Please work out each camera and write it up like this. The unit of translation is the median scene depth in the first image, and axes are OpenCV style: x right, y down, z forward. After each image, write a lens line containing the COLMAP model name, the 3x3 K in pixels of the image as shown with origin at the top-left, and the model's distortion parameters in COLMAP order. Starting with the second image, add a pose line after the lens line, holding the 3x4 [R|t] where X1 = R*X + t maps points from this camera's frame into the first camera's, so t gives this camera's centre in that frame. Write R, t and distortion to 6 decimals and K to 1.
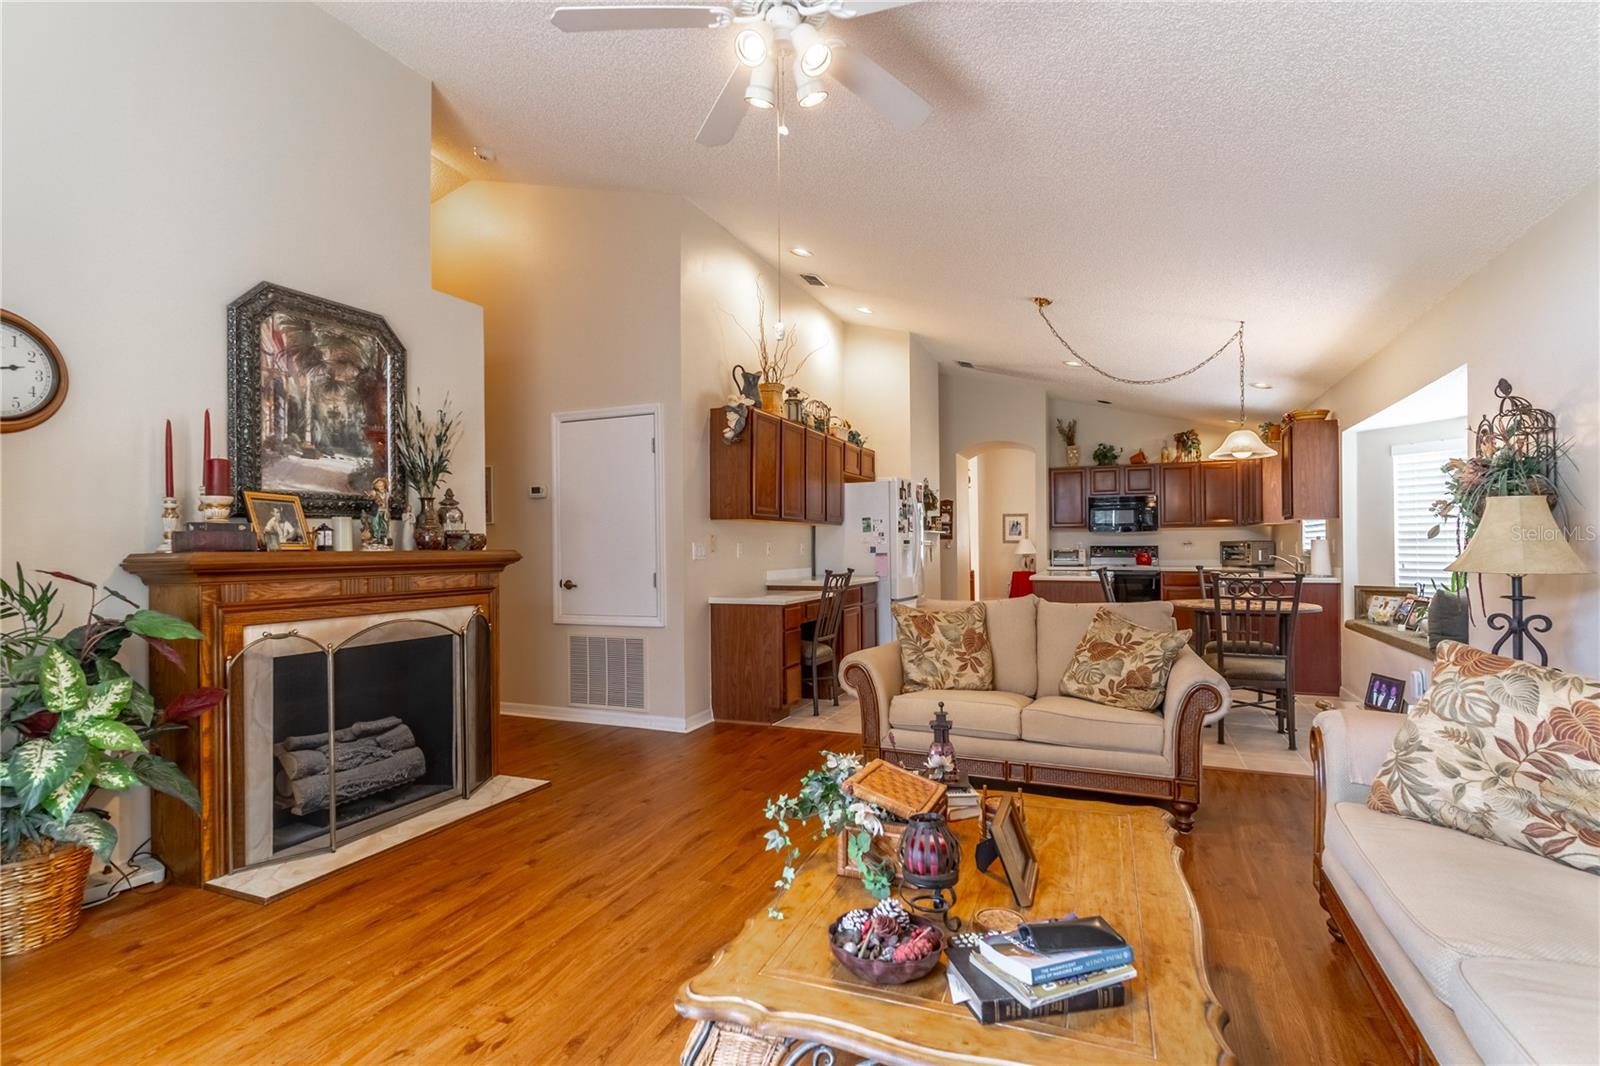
lens RADIAL K [[778.1, 0, 794.3], [0, 778.1, 536.2], [0, 0, 1]] dist [0.000563, -0.000215]
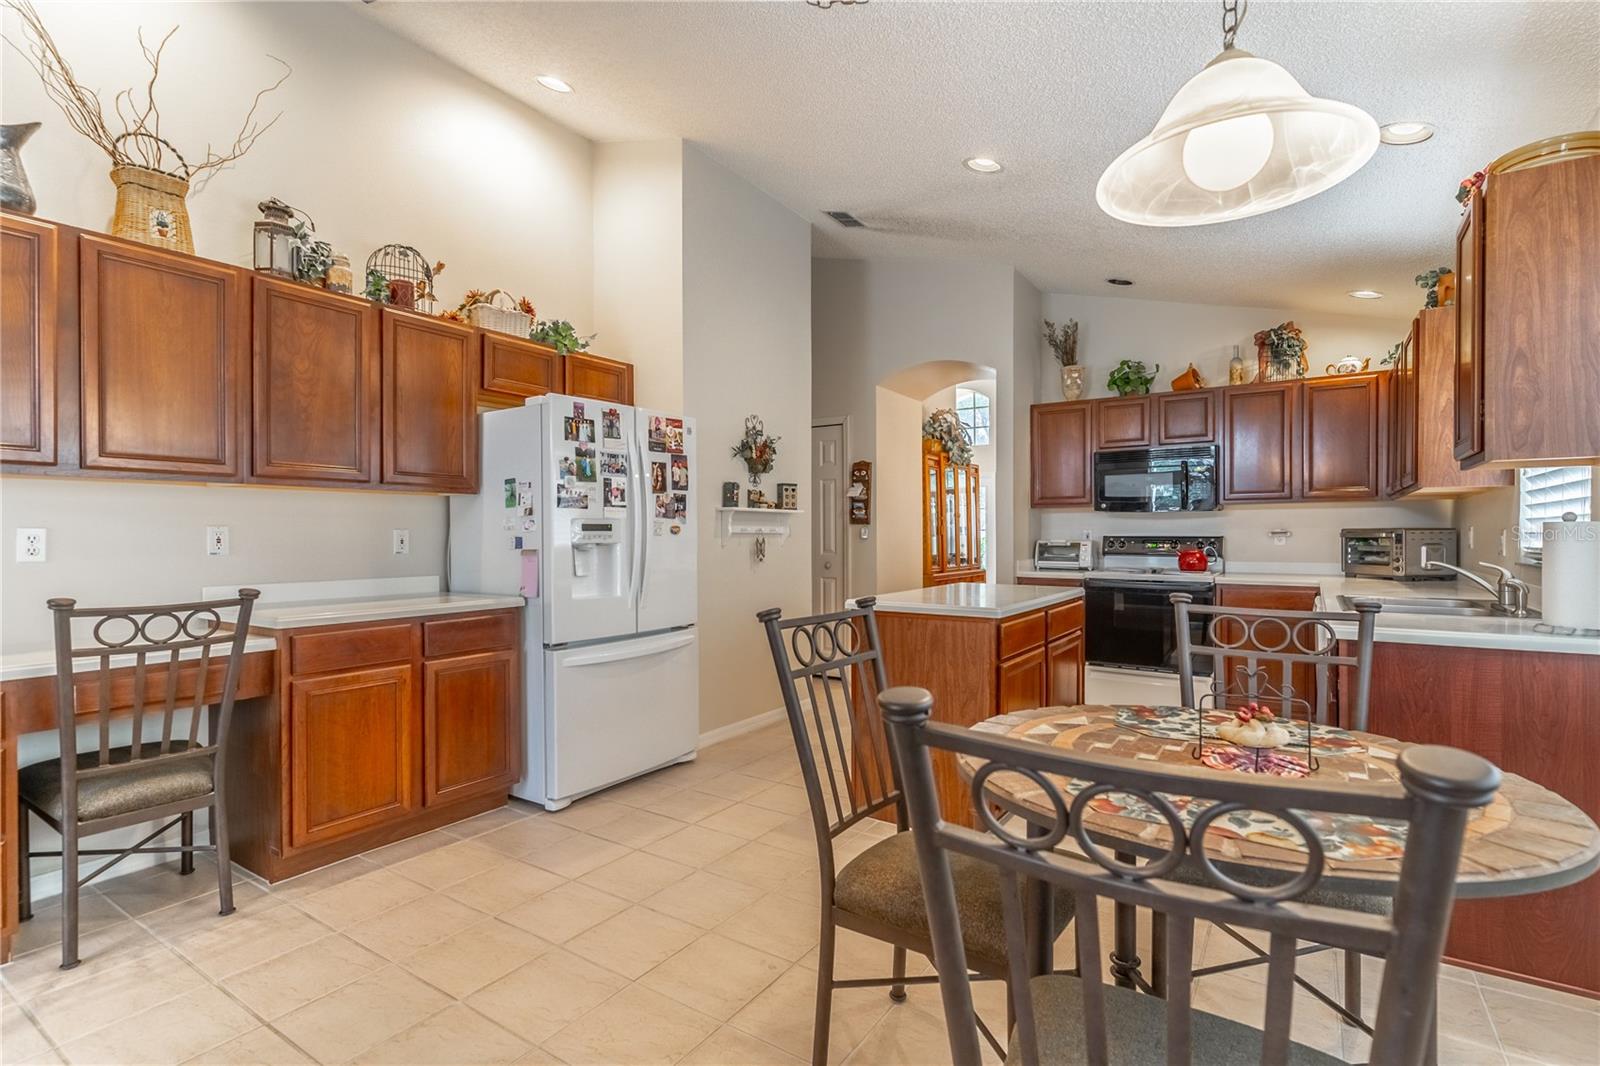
lens RADIAL K [[762.1, 0, 797.5], [0, 762.1, 537.8], [0, 0, 1]] dist [0.000776, 0.000644]
pose [[0.982568, 0.005418, -0.185822, 0.272715], [-0.002026, 0.999828, 0.018439, 0.003613], [0.185890, -0.017742, 0.982410, 0.411352]]
